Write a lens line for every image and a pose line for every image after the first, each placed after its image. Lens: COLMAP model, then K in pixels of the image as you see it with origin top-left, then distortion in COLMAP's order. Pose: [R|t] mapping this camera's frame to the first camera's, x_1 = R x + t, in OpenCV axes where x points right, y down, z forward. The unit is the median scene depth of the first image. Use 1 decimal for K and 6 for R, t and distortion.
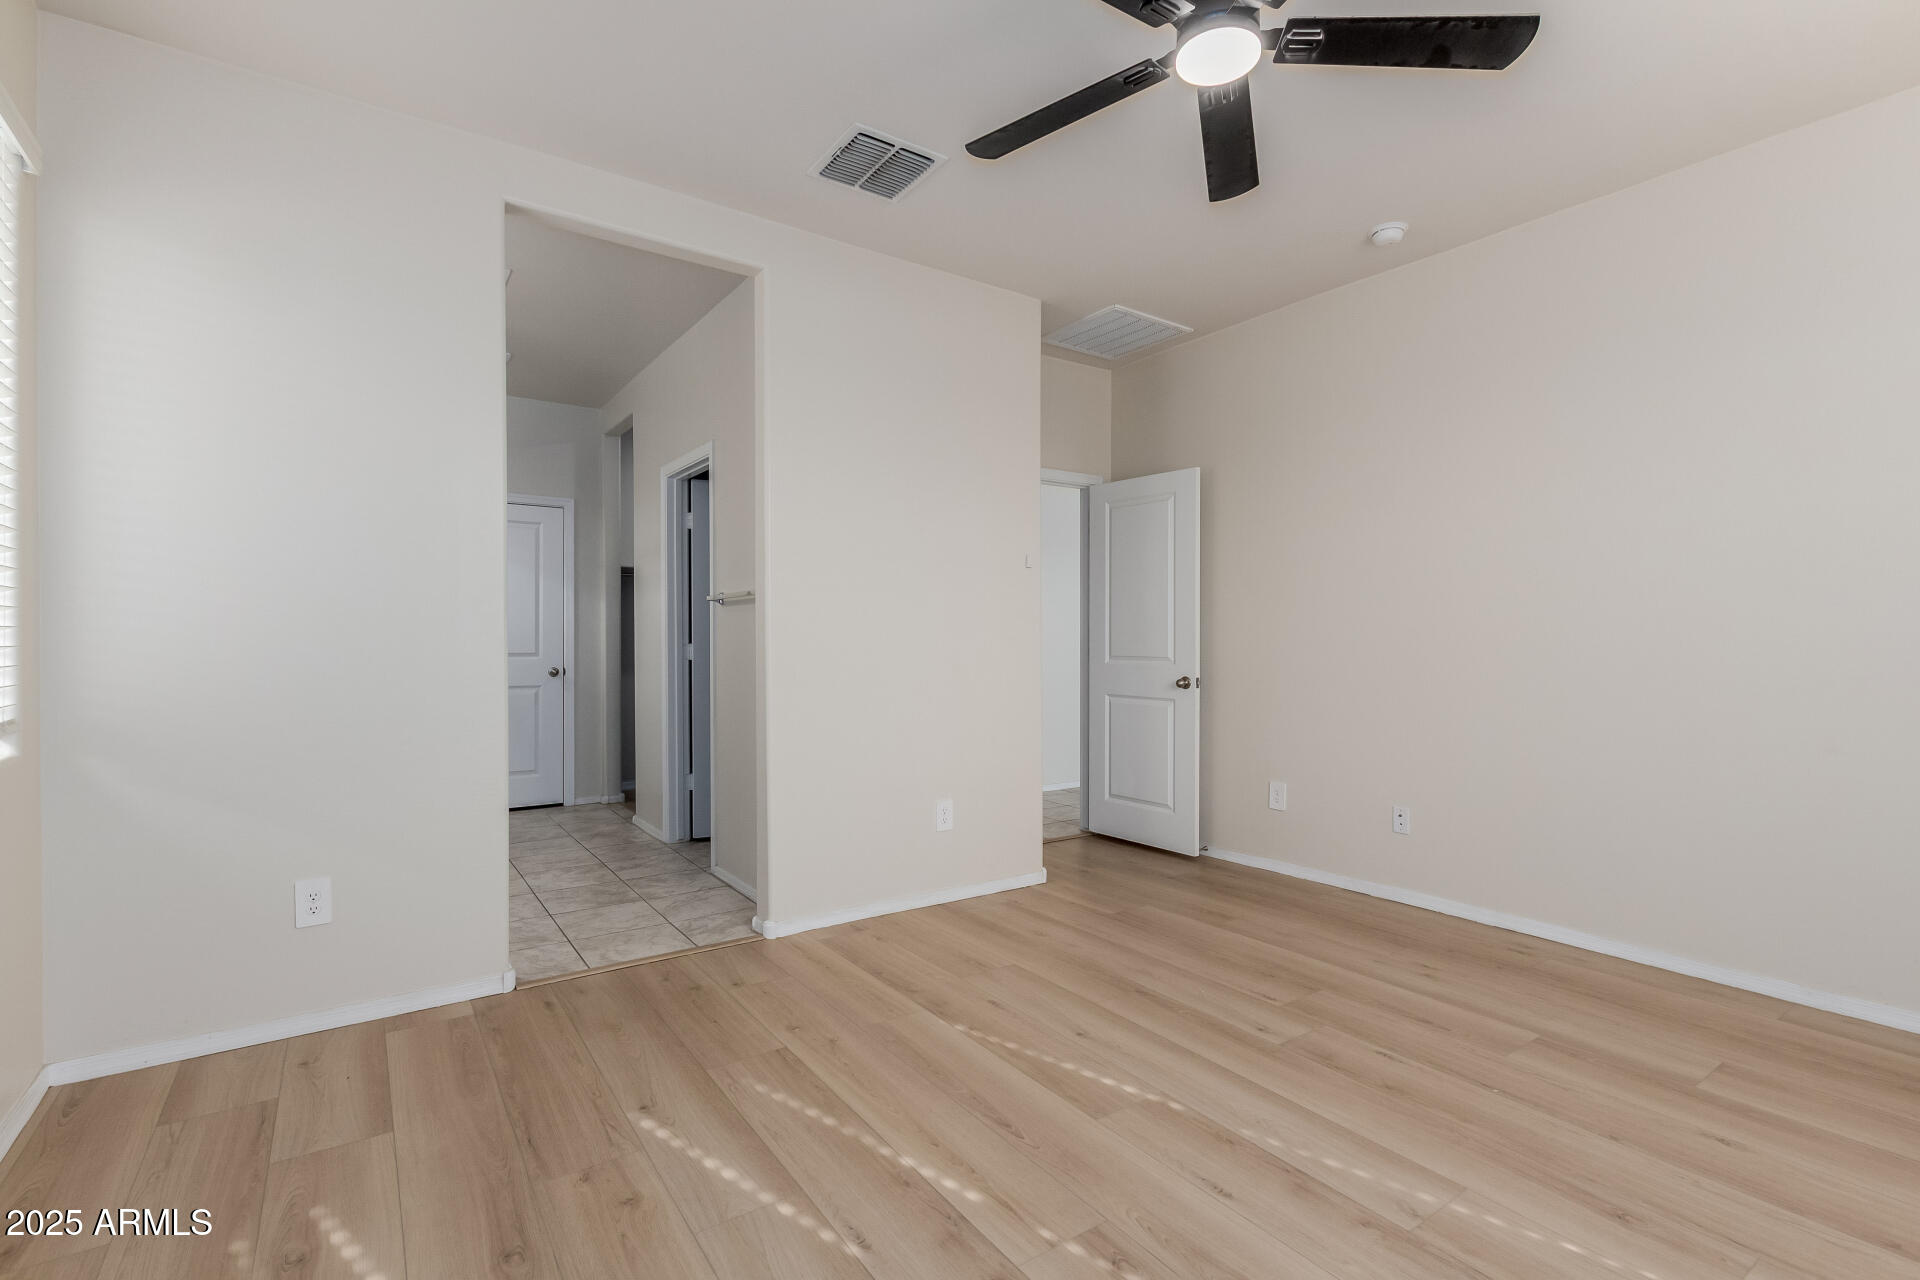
lens RADIAL K [[878.8, 0, 944.2], [0, 878.8, 652.4], [0, 0, 1]] dist [0.006231, -0.003015]
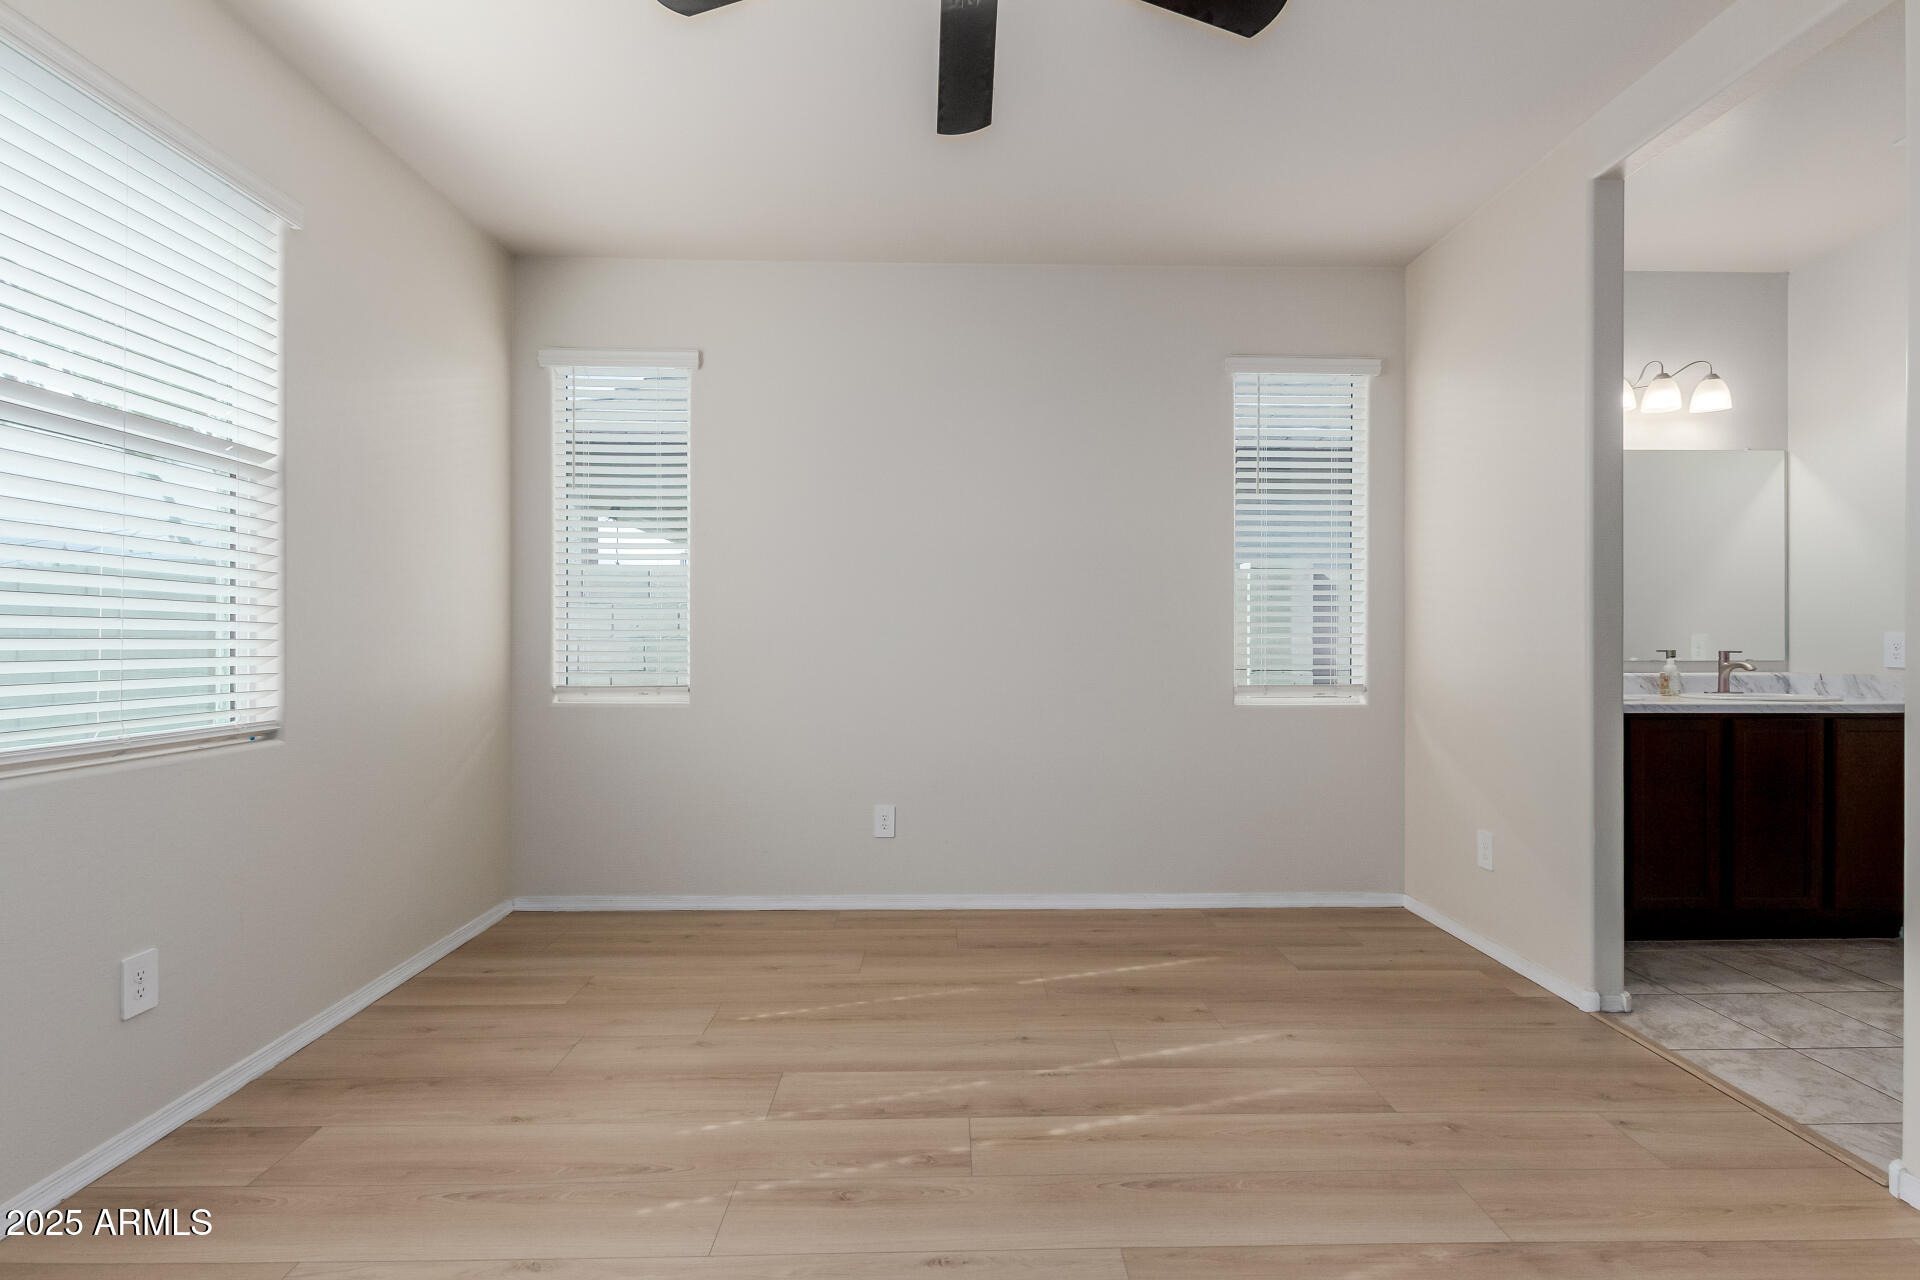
lens RADIAL K [[878.8, 0, 971.5], [0, 878.8, 640.8], [0, 0, 1]] dist [0.006231, -0.003015]
pose [[-0.534059, -0.000141, -0.845447, 0.849046], [-0.016648, 0.999808, 0.010350, -0.016327], [0.845283, 0.019603, -0.533959, 1.209585]]
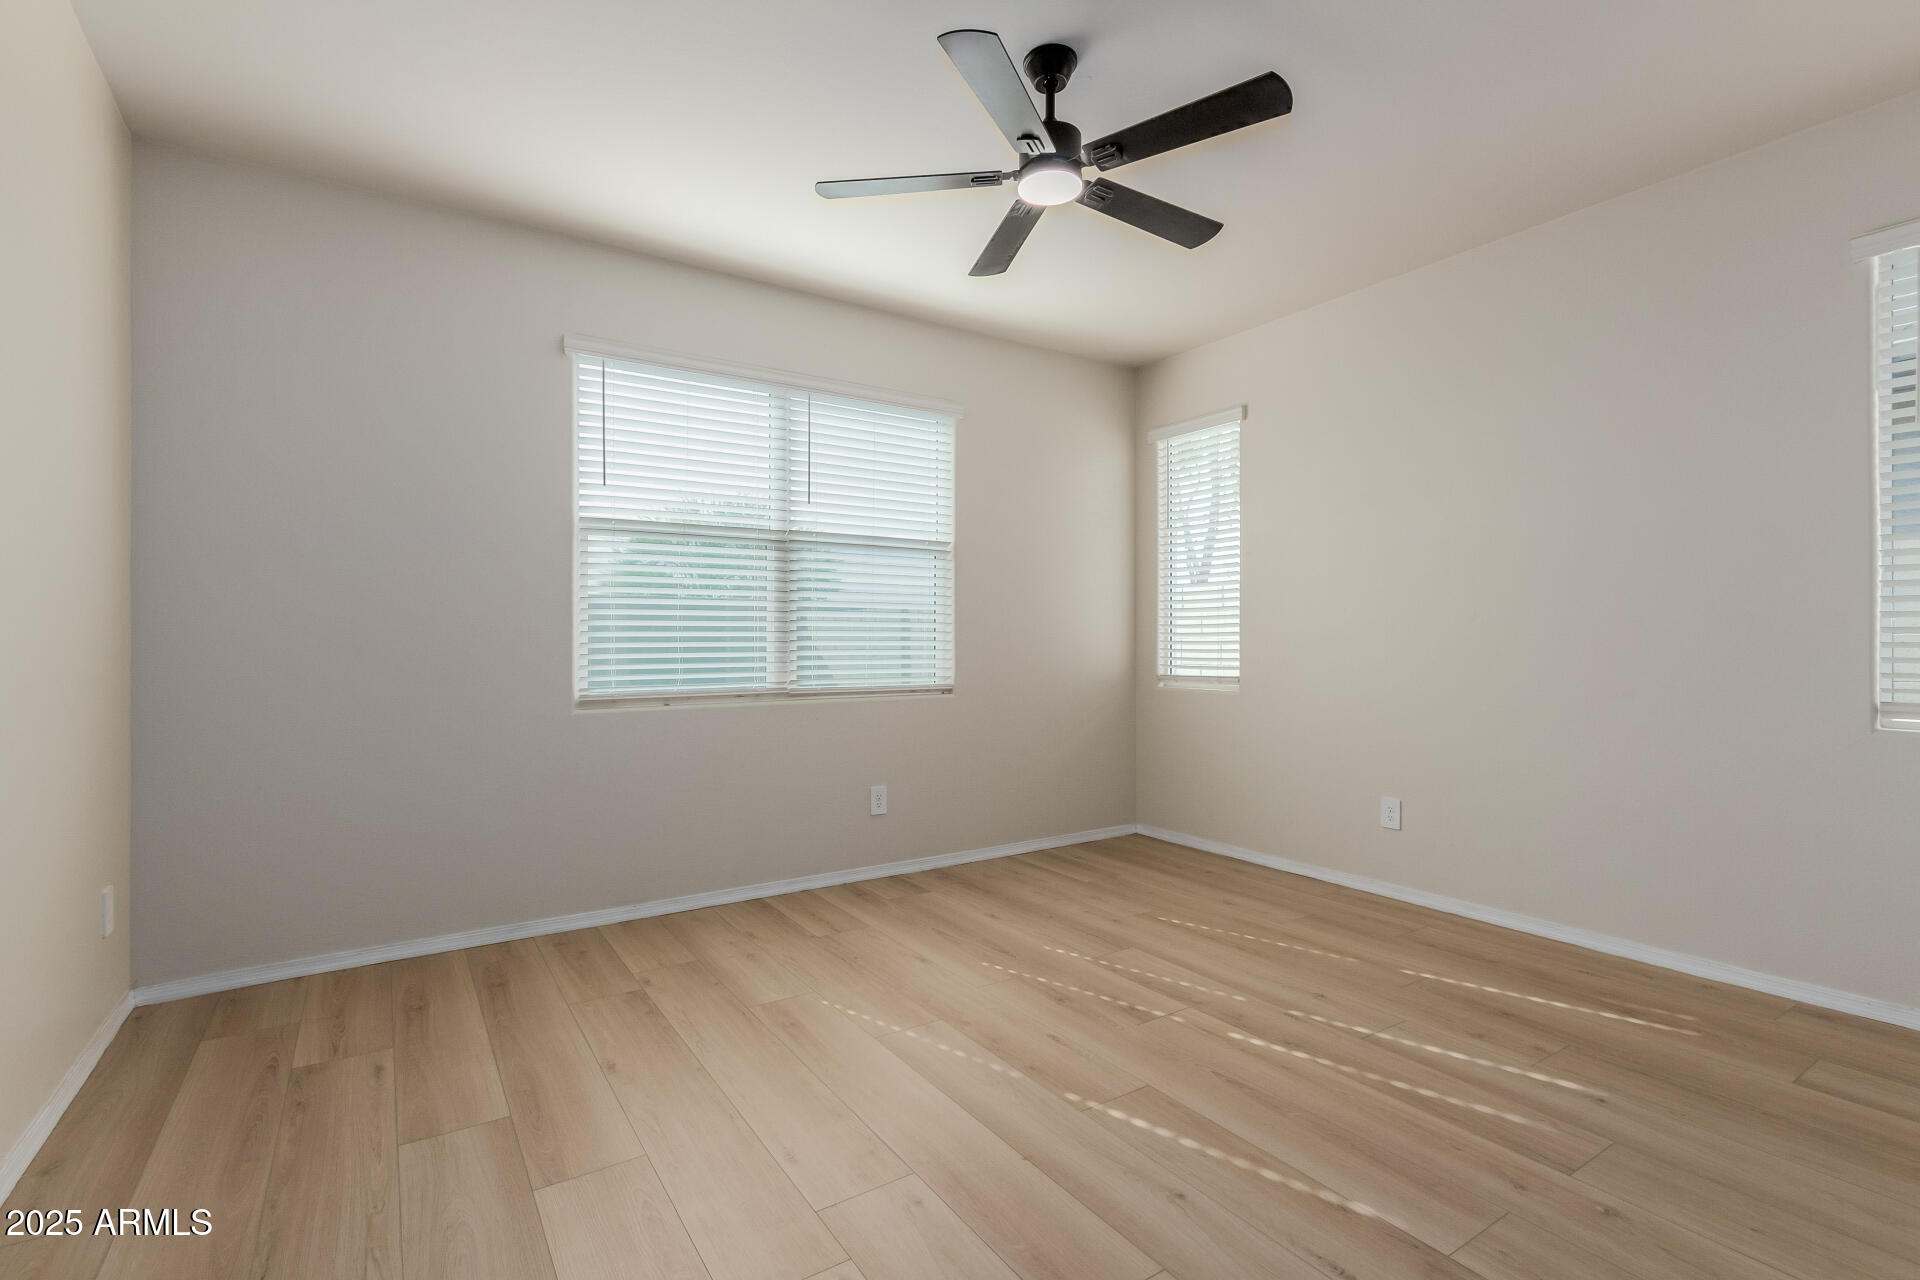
lens RADIAL K [[878.8, 0, 965.5], [0, 878.8, 639.8], [0, 0, 1]] dist [0.006231, -0.003015]
pose [[-0.999996, 0.002493, 0.001103, 0.367325], [0.002508, 0.999909, 0.013286, -0.021794], [-0.001070, 0.013289, -0.999911, 1.920443]]
